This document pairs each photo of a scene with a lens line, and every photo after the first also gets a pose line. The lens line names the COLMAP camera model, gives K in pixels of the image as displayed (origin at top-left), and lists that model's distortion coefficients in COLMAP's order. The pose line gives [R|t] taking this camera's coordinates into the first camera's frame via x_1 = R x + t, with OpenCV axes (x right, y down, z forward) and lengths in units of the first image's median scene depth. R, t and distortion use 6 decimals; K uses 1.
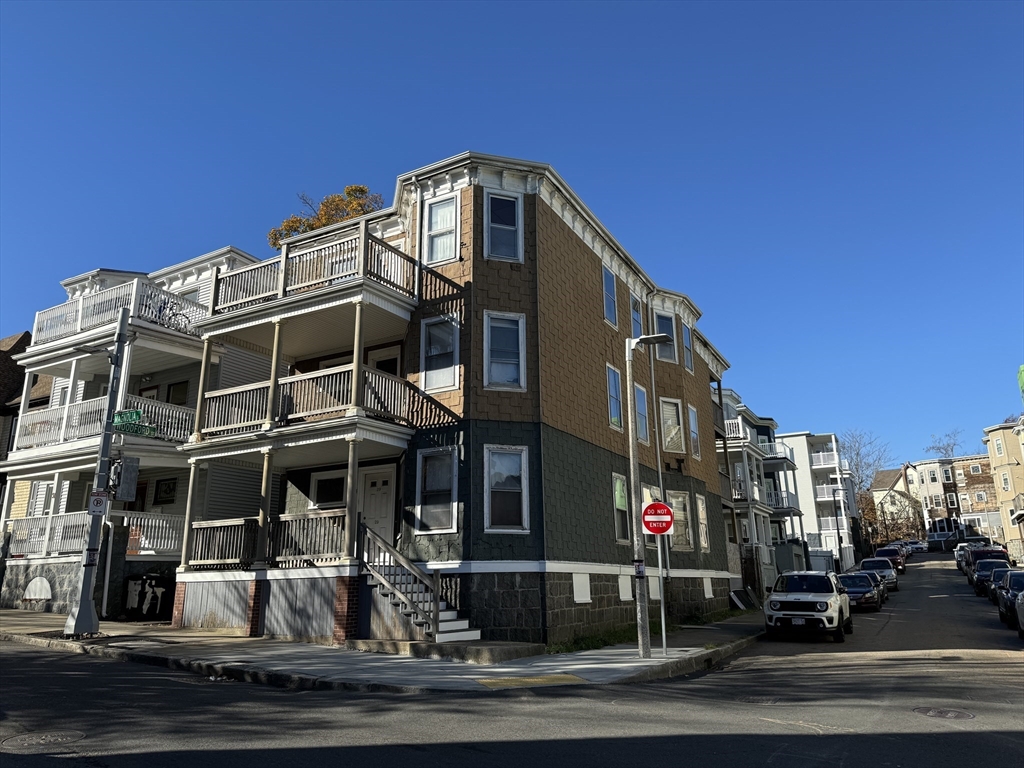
lens RADIAL K [[716.5, 0, 504.2], [0, 716.5, 376.4], [0, 0, 1]] dist [0.044415, -0.062406]
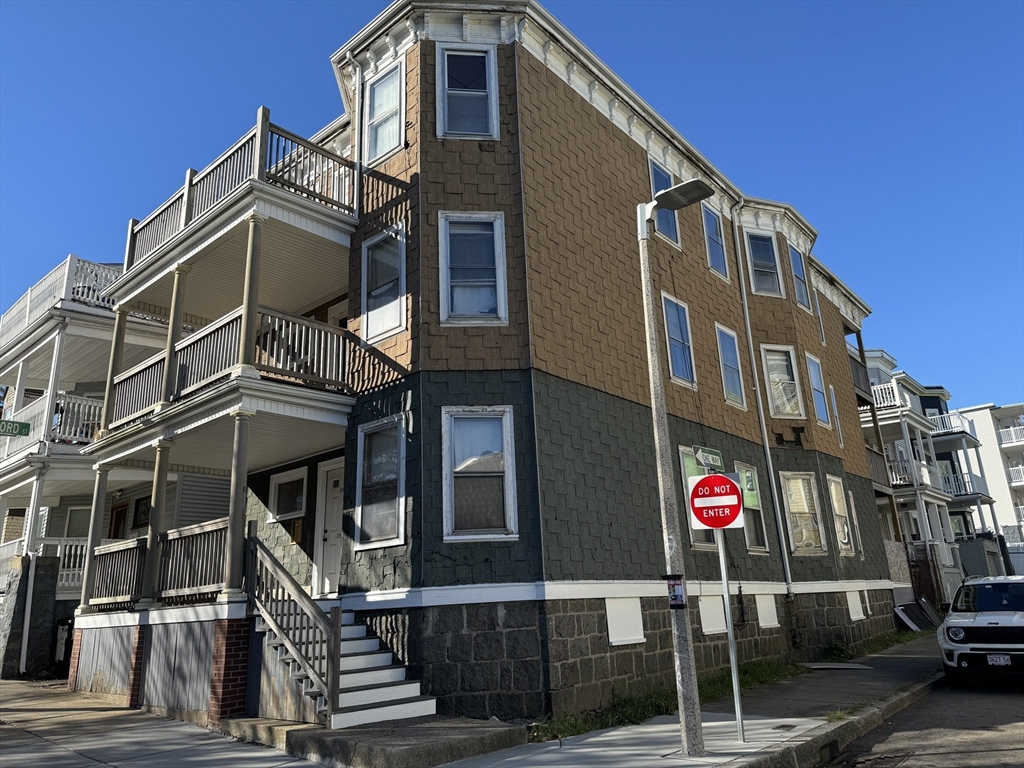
lens RADIAL K [[716.5, 0, 510.6], [0, 716.5, 388.6], [0, 0, 1]] dist [0.044415, -0.062406]
pose [[0.978670, -0.089712, -0.184818, 0.144942], [0.089018, 0.995957, -0.012065, 0.085466], [0.185153, -0.004645, 0.982699, 0.345948]]
